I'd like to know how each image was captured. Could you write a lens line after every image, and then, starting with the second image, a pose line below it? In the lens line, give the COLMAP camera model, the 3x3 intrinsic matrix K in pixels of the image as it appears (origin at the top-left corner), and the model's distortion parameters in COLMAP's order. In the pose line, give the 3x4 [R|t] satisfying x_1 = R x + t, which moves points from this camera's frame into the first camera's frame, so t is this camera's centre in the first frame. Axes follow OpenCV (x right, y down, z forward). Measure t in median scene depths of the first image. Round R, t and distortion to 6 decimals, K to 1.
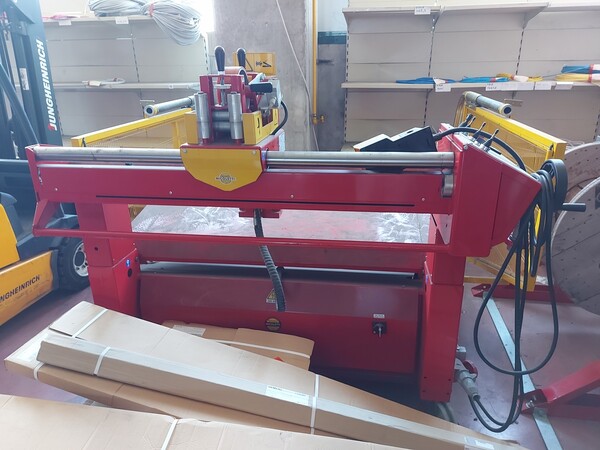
lens RADIAL K [[434.4, 0, 300.0], [0, 434.4, 225.0], [0, 0, 1]] dist [0.141789, -0.161283]
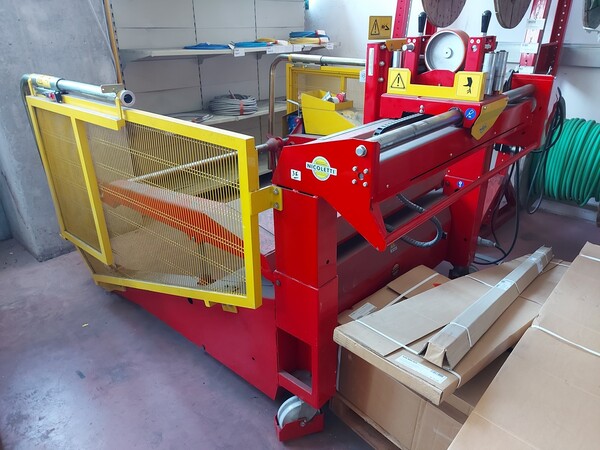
lens RADIAL K [[444.6, 0, 300.7], [0, 444.6, 222.8], [0, 0, 1]] dist [0.075391, -0.057846]
pose [[0.542329, -0.336781, 0.769713, -0.545137], [0.294327, 0.934245, 0.201392, -0.096848], [-0.786925, 0.117326, 0.605792, 0.266021]]
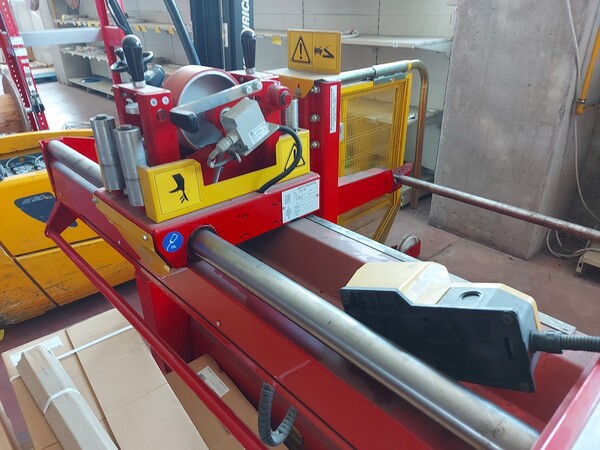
lens RADIAL K [[434.4, 0, 300.0], [0, 434.4, 225.0], [0, 0, 1]] dist [0.141789, -0.161283]
pose [[0.785831, 0.283826, -0.549466, 0.125591], [-0.215122, 0.958435, 0.187416, -0.117855], [0.579821, -0.029075, 0.814225, 0.240179]]
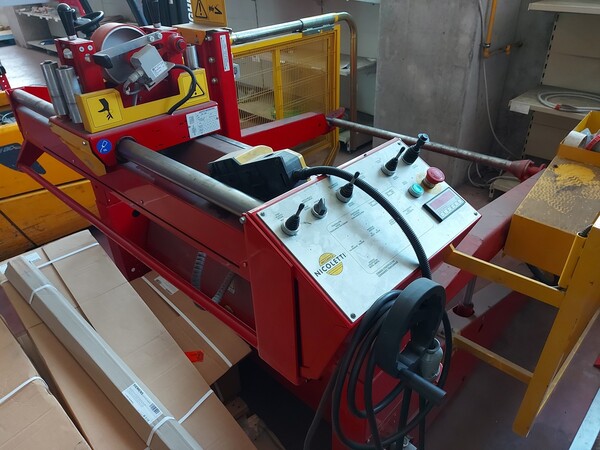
lens RADIAL K [[444.6, 0, 300.7], [0, 444.6, 222.8], [0, 0, 1]] dist [0.075391, -0.057846]
pose [[0.818958, 0.287270, -0.496773, 0.249042], [-0.178981, 0.950364, 0.254509, -0.112353], [0.545227, -0.119520, 0.829724, 0.182235]]
